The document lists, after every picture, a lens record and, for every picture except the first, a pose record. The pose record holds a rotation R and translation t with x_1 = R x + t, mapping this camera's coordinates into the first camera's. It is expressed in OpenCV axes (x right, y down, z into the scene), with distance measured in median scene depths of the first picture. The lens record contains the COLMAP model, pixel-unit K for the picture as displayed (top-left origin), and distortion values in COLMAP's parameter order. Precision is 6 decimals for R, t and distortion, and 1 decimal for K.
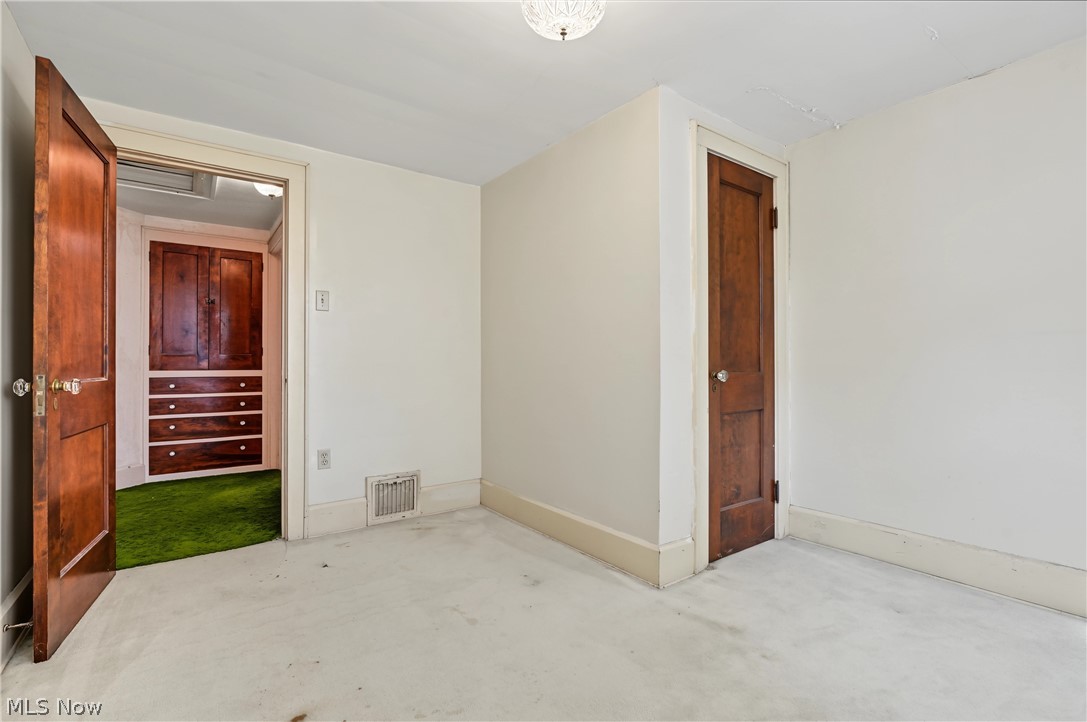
lens RADIAL K [[501.4, 0, 546.8], [0, 501.4, 367.5], [0, 0, 1]] dist [-0.002859, -0.000466]
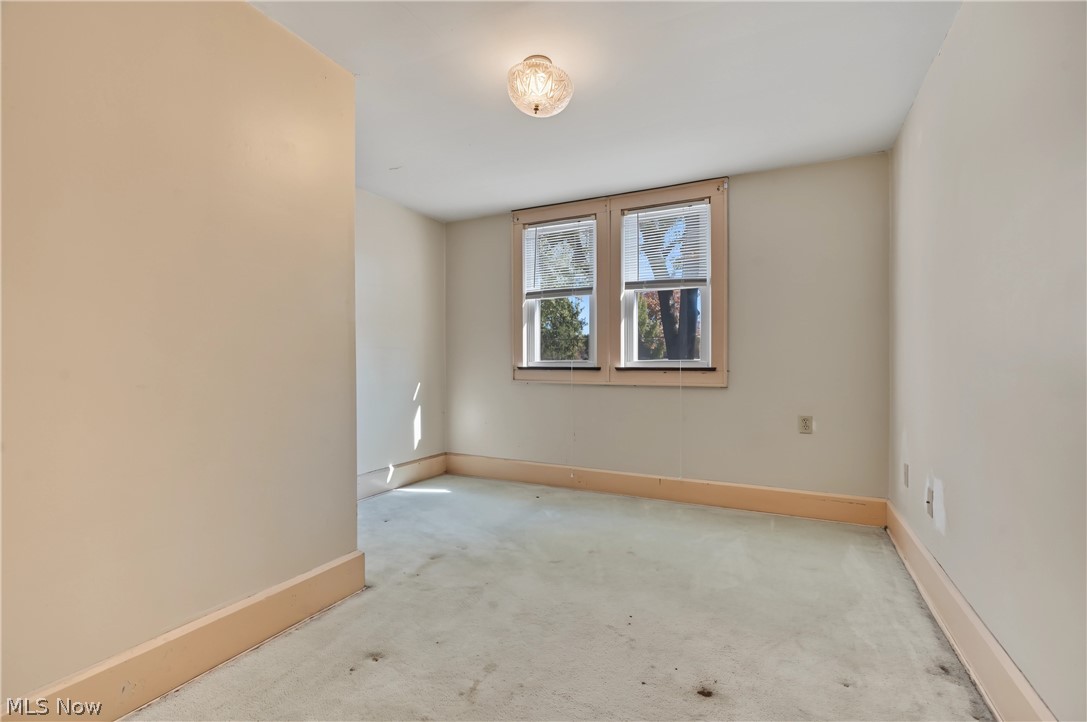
lens RADIAL K [[501.4, 0, 546.8], [0, 501.4, 367.5], [0, 0, 1]] dist [-0.002859, -0.000466]
pose [[-0.478596, -0.003930, 0.878027, -1.001693], [-0.000352, 0.999991, 0.004284, -0.004820], [-0.878035, 0.001741, -0.478593, 1.410241]]
